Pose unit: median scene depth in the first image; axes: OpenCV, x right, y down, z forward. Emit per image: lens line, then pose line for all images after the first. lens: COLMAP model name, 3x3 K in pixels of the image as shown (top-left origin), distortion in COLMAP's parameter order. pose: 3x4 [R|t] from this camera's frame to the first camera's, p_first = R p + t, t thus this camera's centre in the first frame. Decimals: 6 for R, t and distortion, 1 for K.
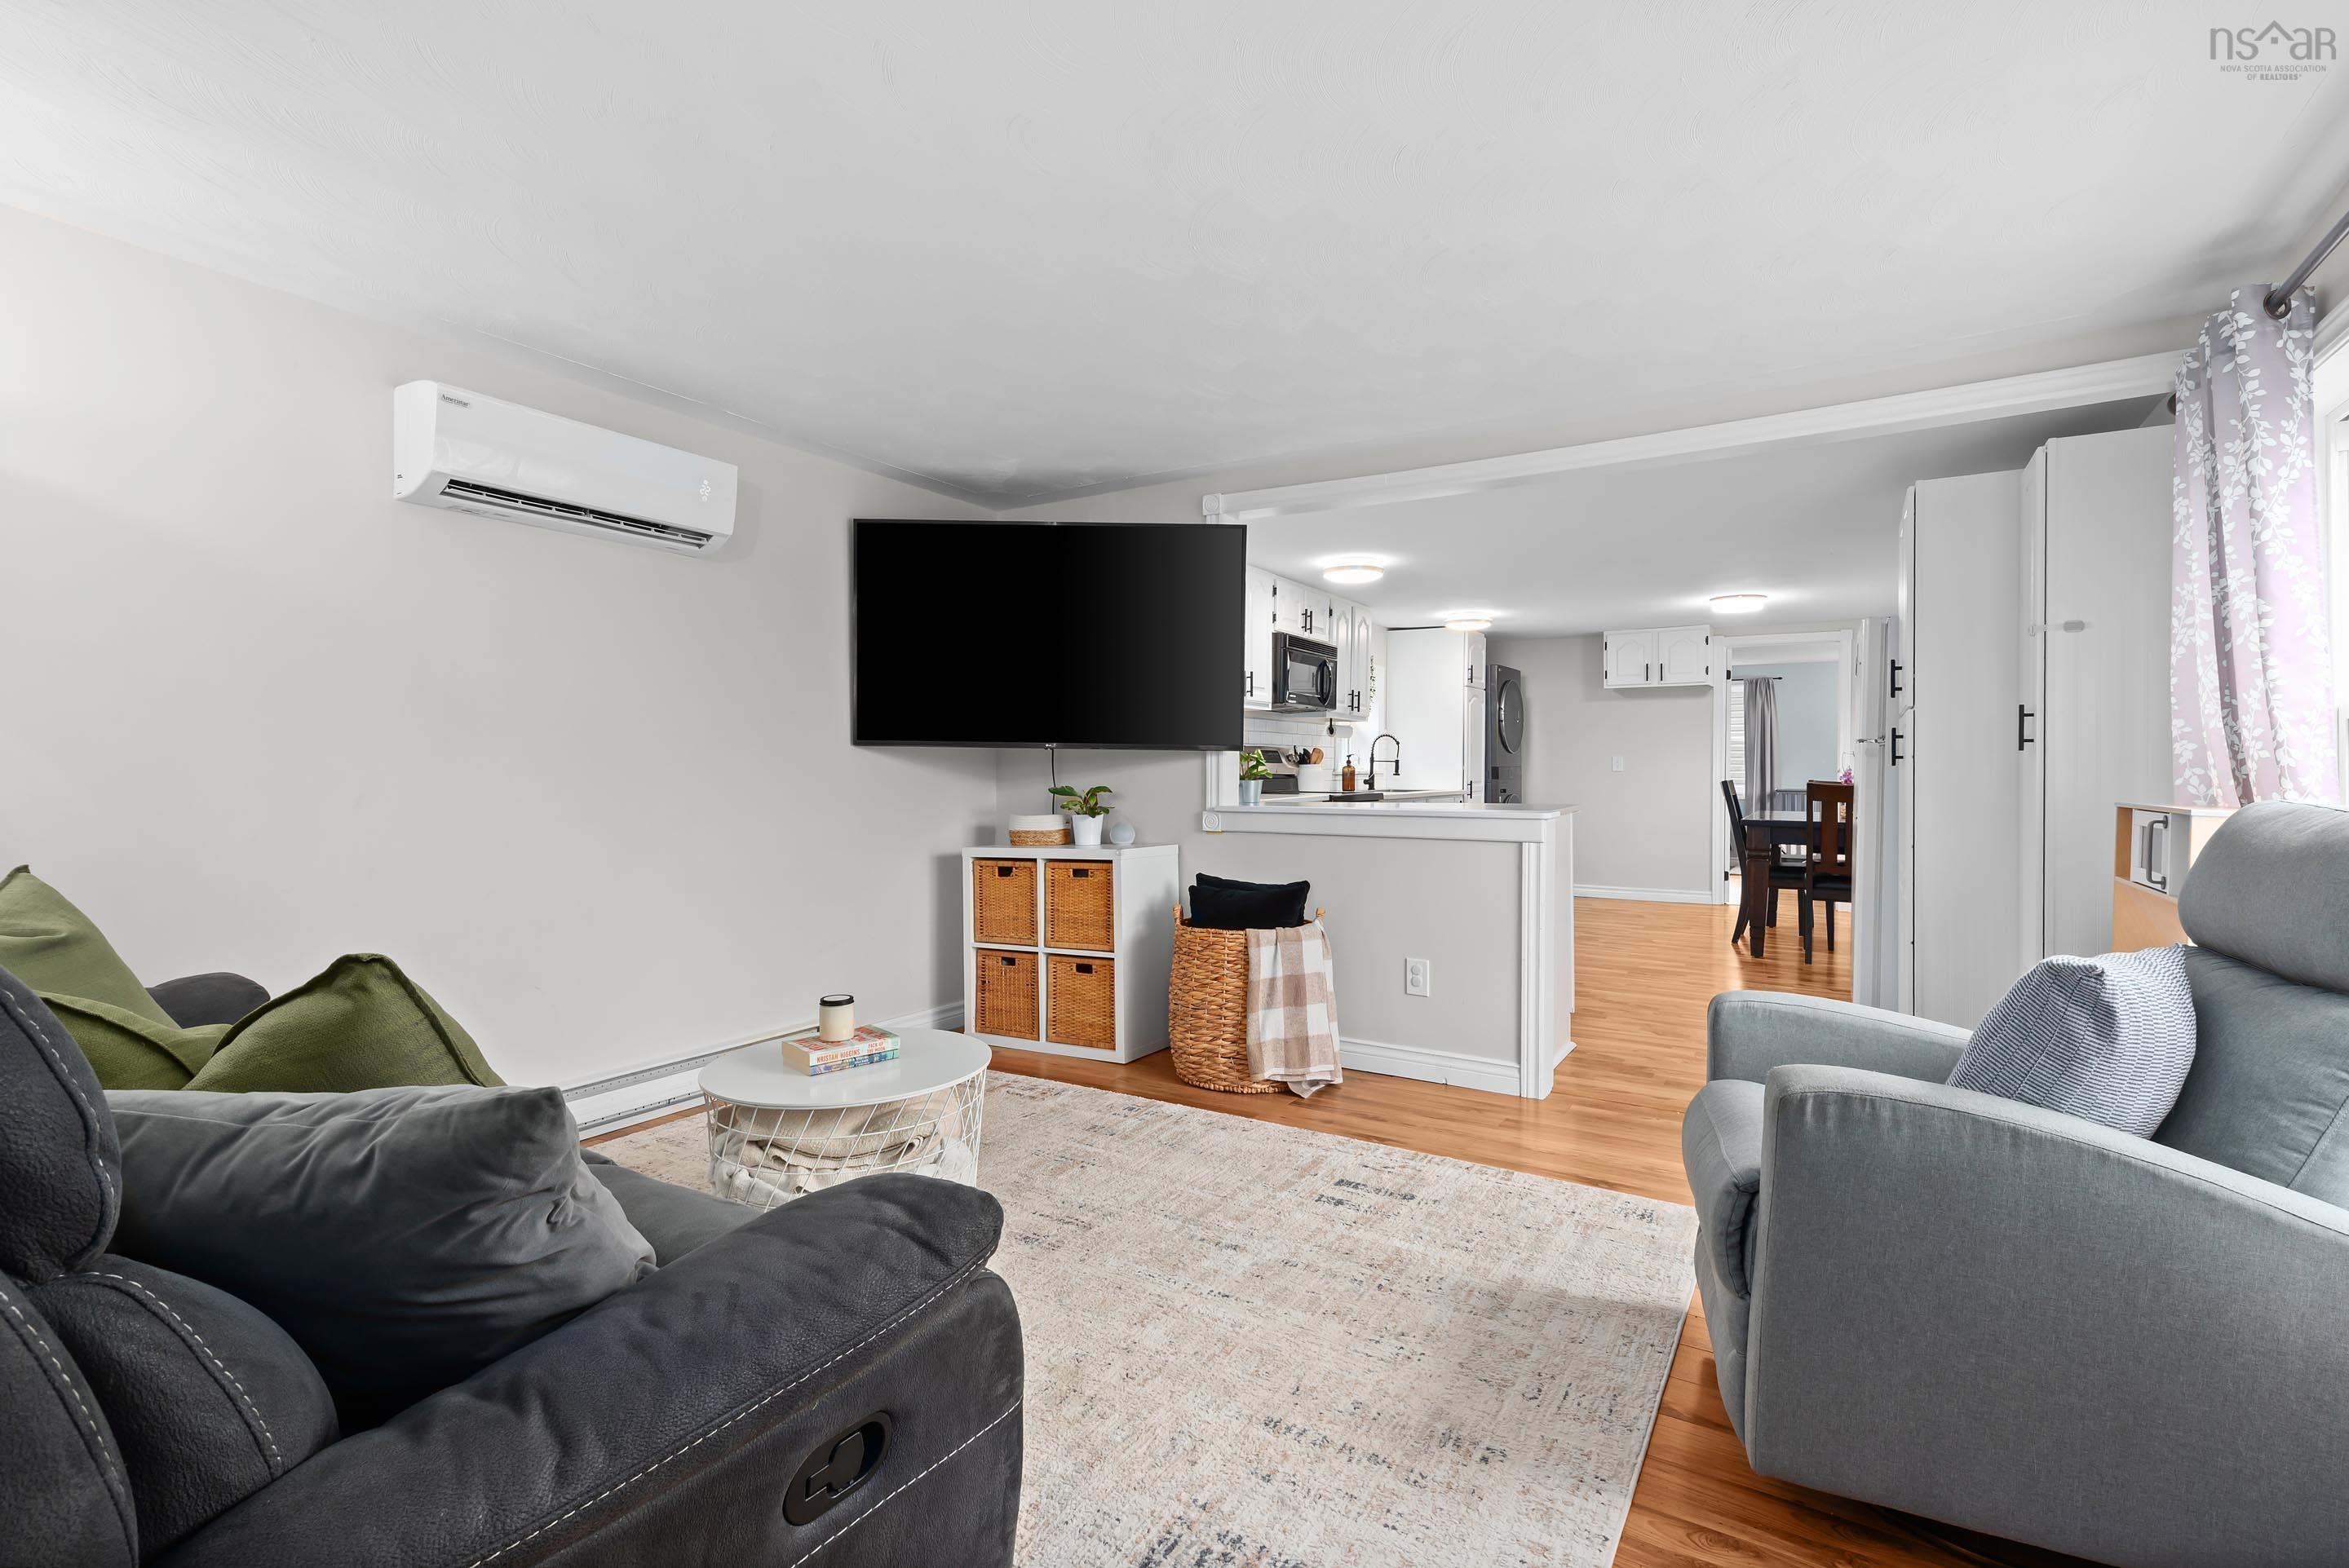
lens RADIAL K [[1045.1, 0, 1184.5], [0, 1045.1, 771.3], [0, 0, 1]] dist [0.004530, -0.000193]
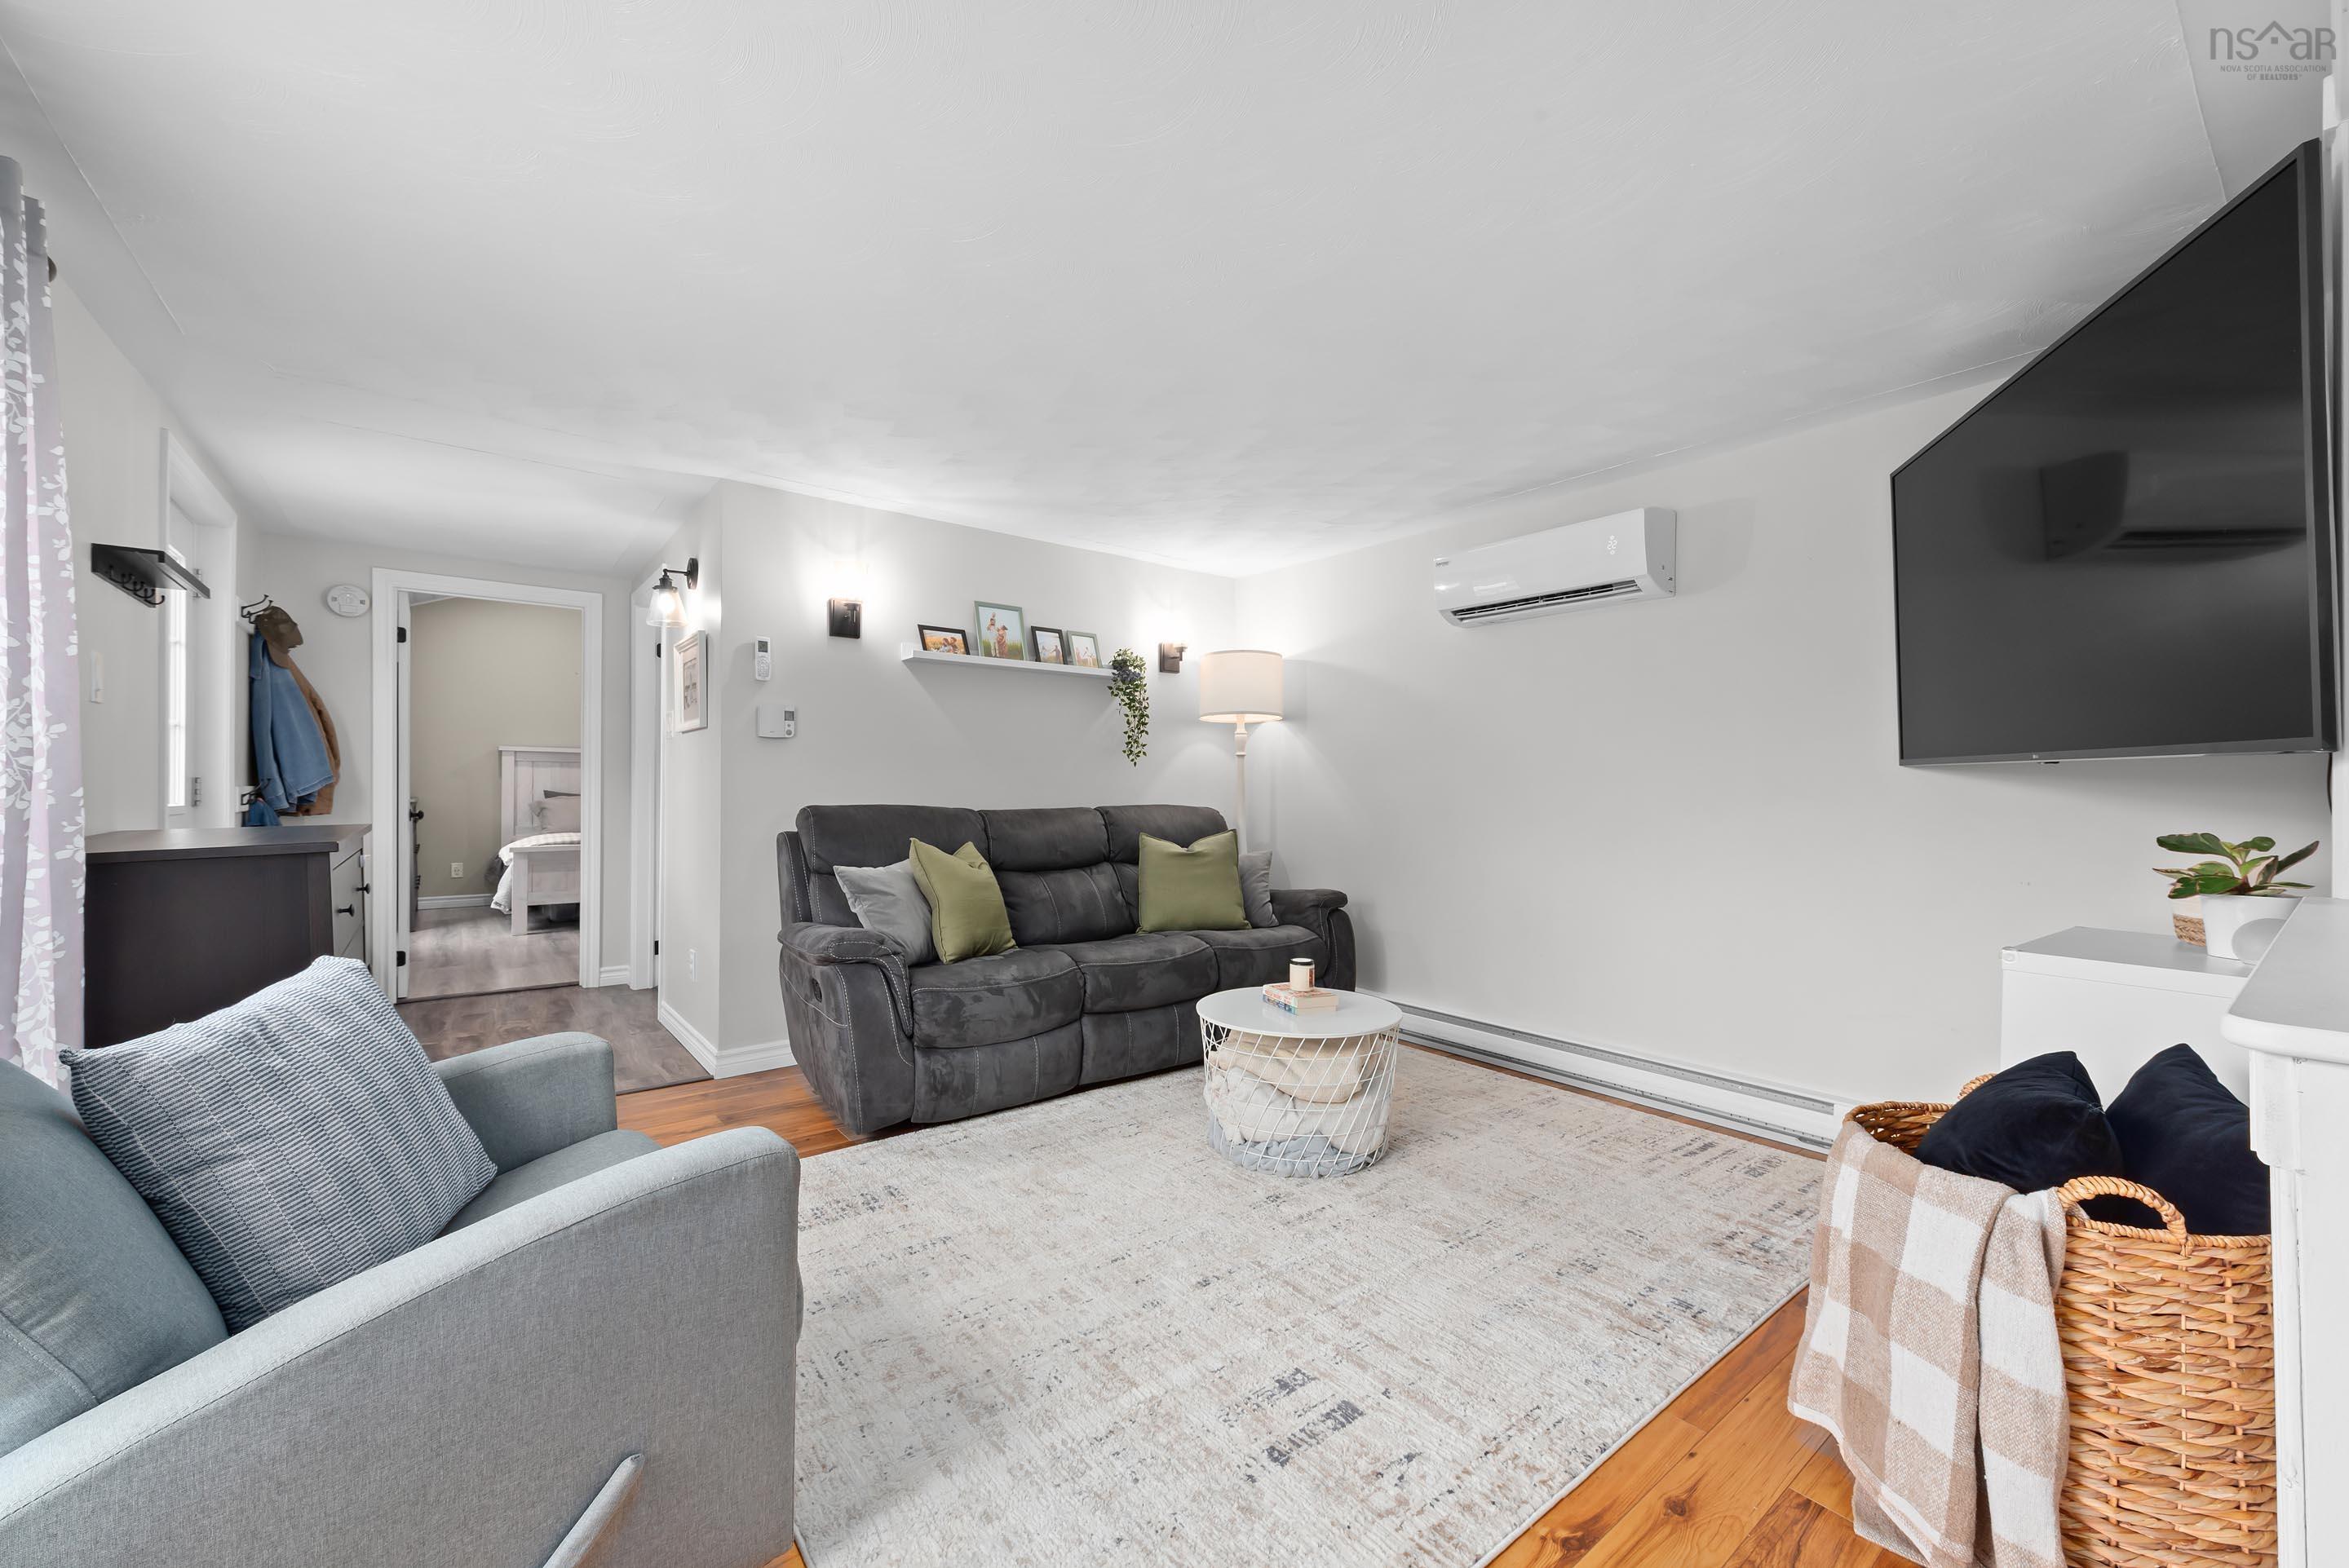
lens RADIAL K [[906.3, 0, 1183.0], [0, 906.3, 778.6], [0, 0, 1]] dist [0.001394, -0.000090]
pose [[-0.332328, -0.015224, -0.943041, 0.255000], [-0.007567, 0.999881, -0.013475, -0.000723], [0.943133, 0.002658, -0.332404, 0.376134]]
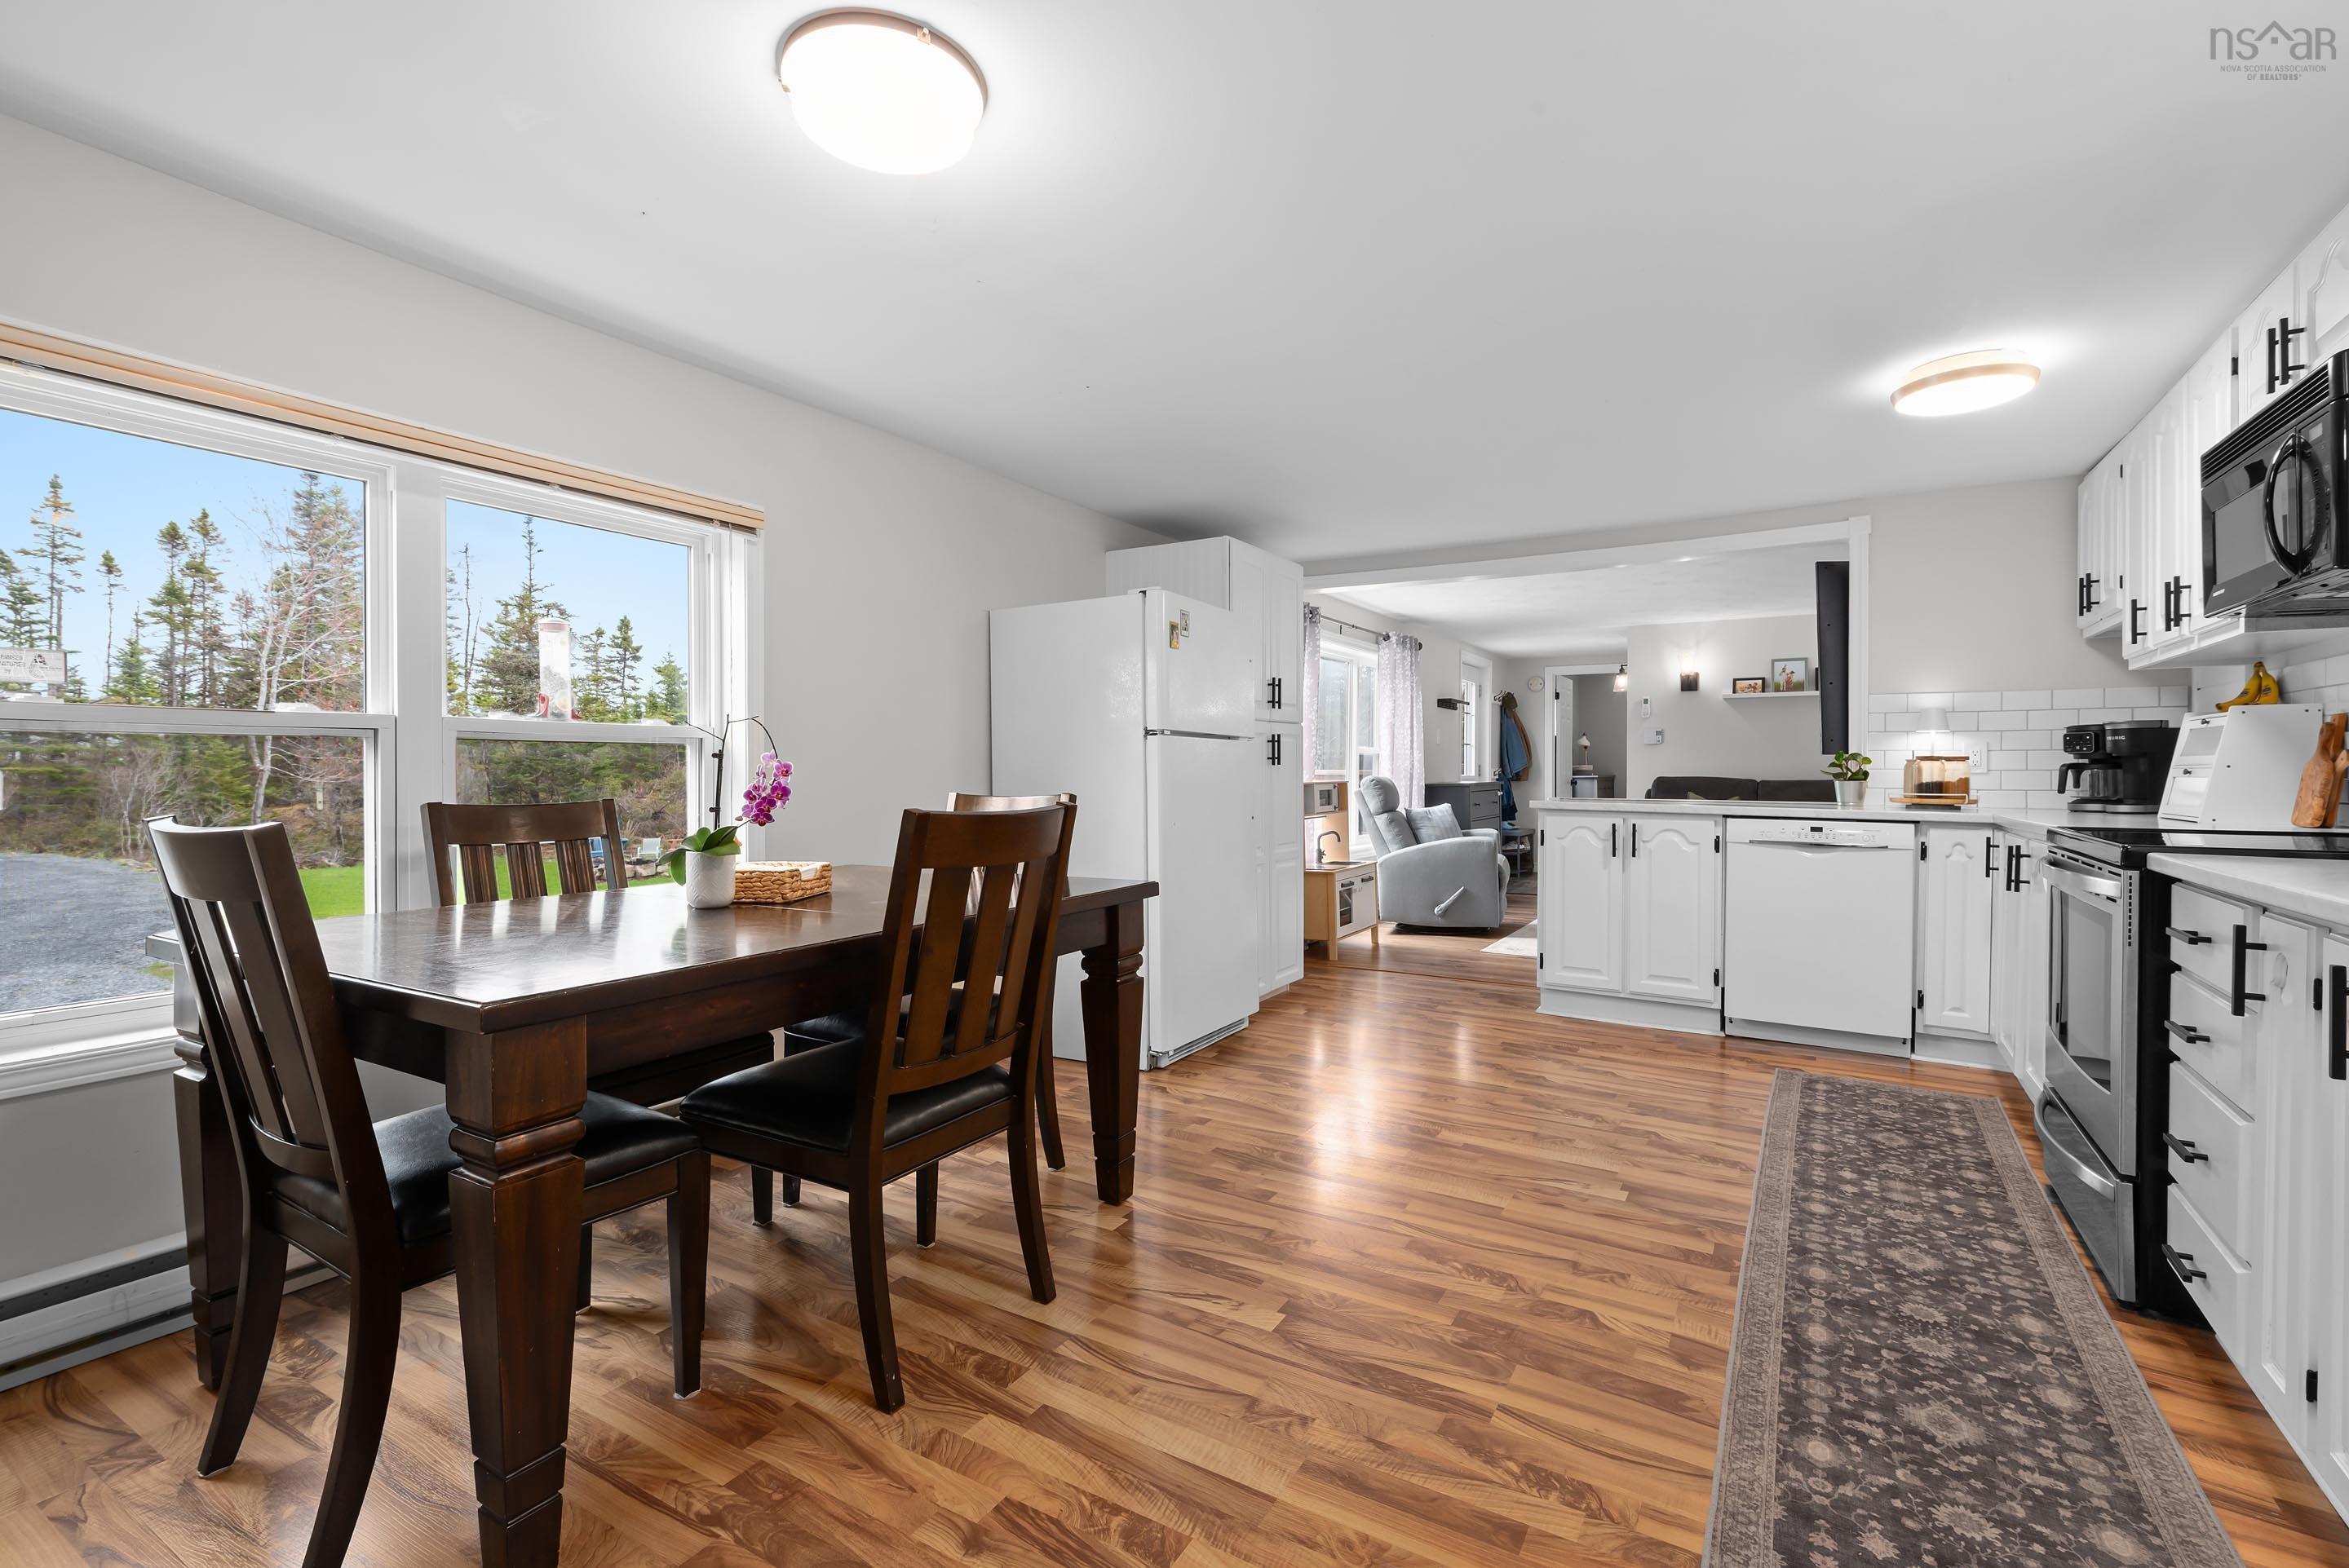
lens RADIAL K [[1045.1, 0, 1174.4], [0, 1045.1, 787.1], [0, 0, 1]] dist [0.004530, -0.000193]
pose [[-0.999911, -0.003605, -0.012873, 0.400301], [-0.003870, 0.999779, 0.020676, -0.002007], [0.012795, 0.020724, -0.999703, 1.082230]]
